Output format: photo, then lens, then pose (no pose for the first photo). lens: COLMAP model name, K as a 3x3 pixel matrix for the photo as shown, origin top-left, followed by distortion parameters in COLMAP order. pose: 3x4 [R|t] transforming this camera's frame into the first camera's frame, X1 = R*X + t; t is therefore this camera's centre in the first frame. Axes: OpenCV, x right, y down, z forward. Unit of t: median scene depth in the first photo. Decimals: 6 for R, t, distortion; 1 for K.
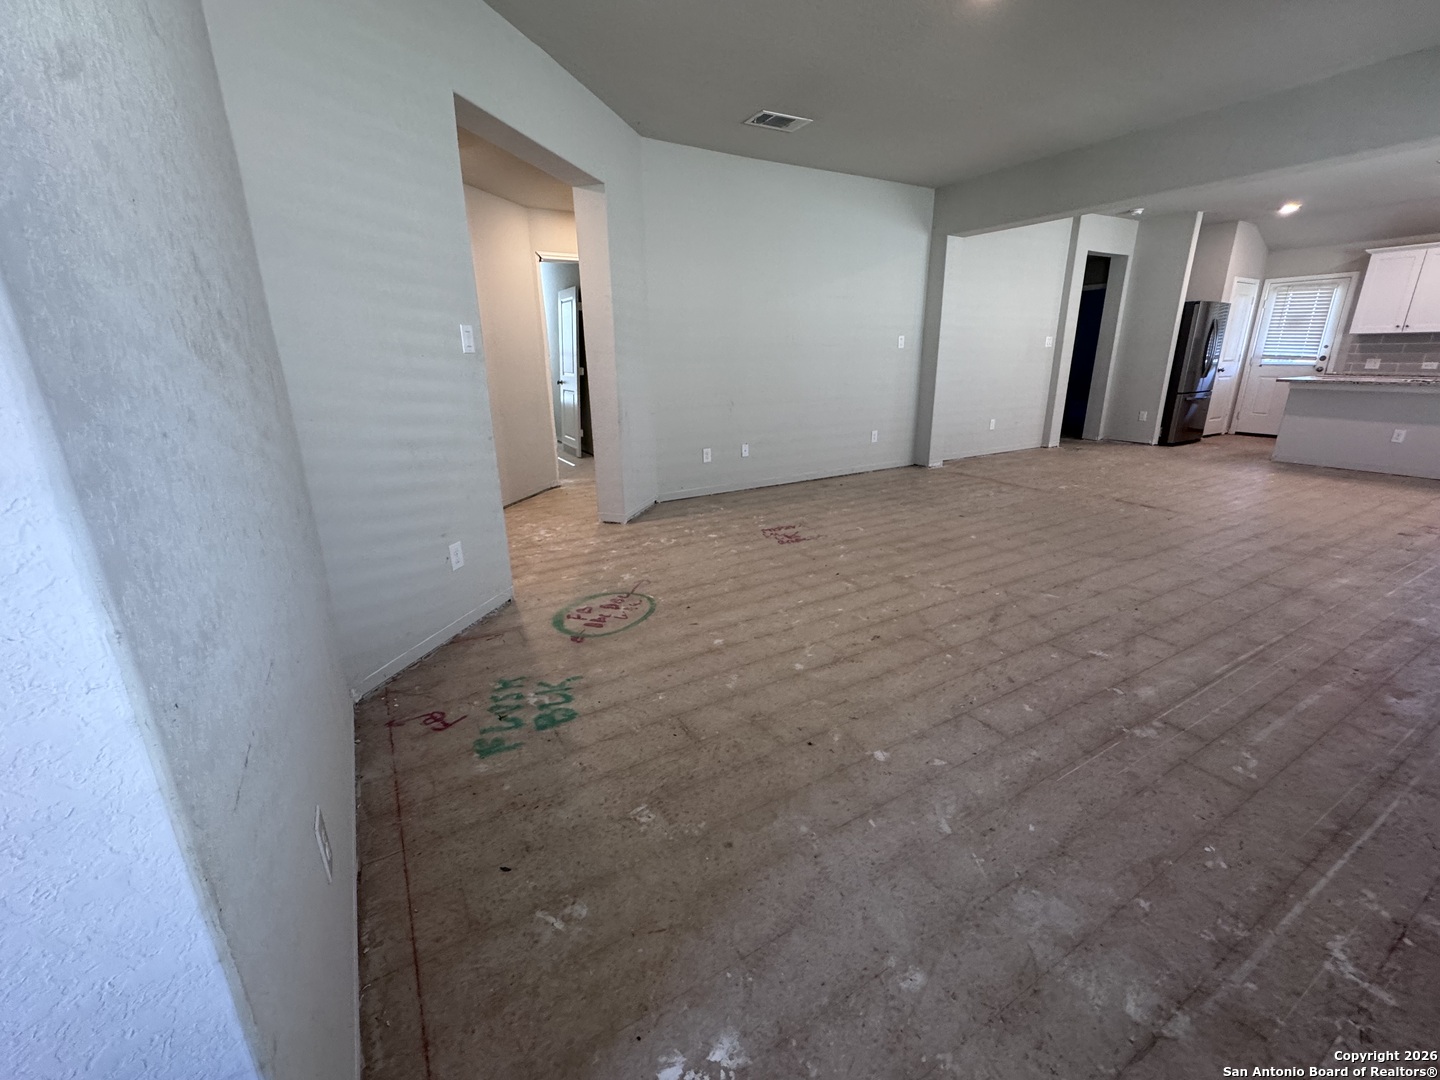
lens RADIAL K [[600.8, 0, 720.0], [0, 600.8, 540.0], [0, 0, 1]] dist [-0.003983, 0.001238]
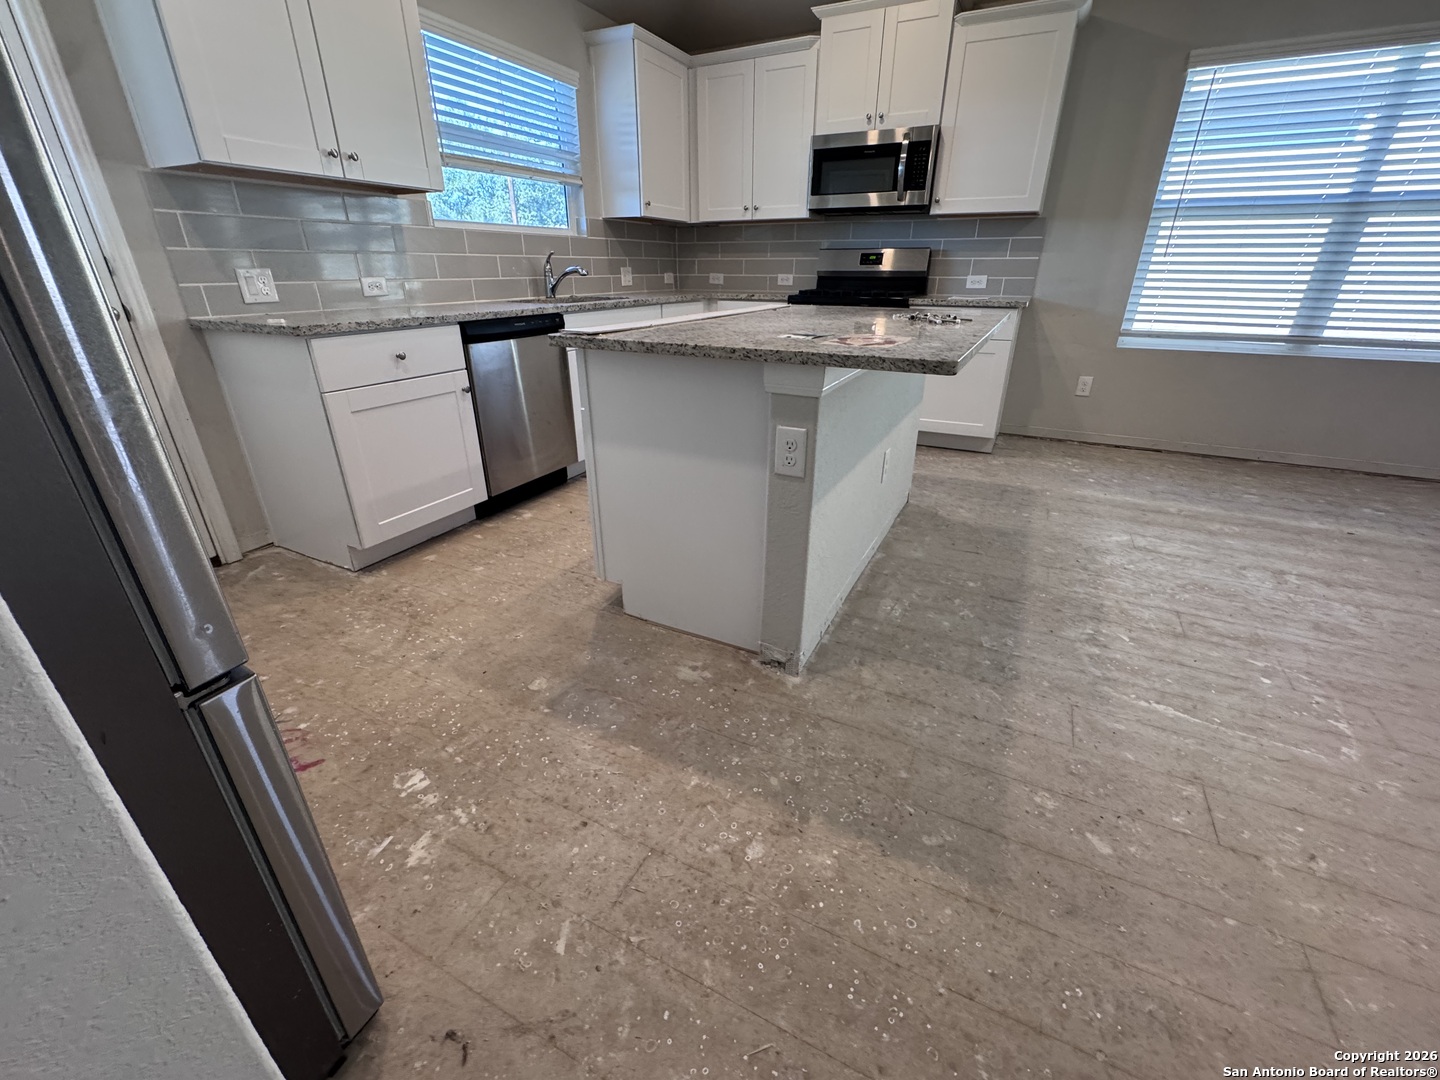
lens RADIAL K [[600.8, 0, 720.0], [0, 600.8, 540.0], [0, 0, 1]] dist [-0.003983, 0.001238]
pose [[-0.545210, -0.334526, 0.768660, 1.998058], [0.257517, 0.805758, 0.533328, -0.853074], [-0.797766, 0.488719, -0.353161, 2.875914]]
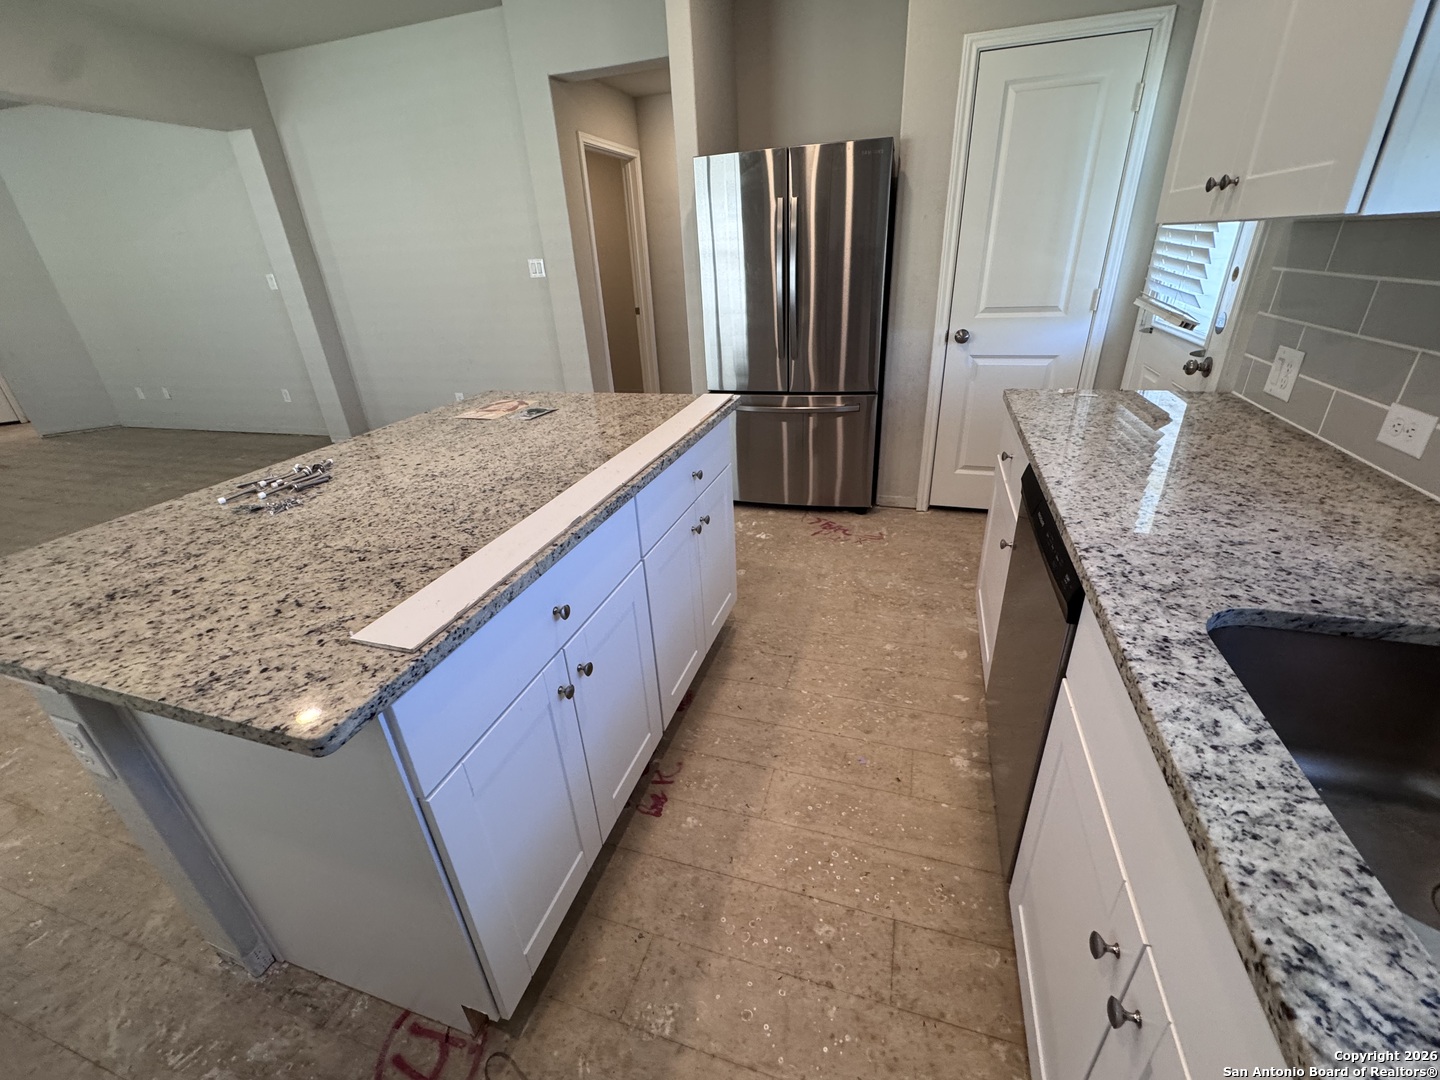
lens RADIAL K [[600.8, 0, 720.0], [0, 600.8, 540.0], [0, 0, 1]] dist [-0.003983, 0.001238]
pose [[0.671897, 0.307254, -0.673906, 3.266663], [-0.185108, 0.950679, 0.248887, -0.745532], [0.717140, -0.042481, 0.695633, 2.084991]]
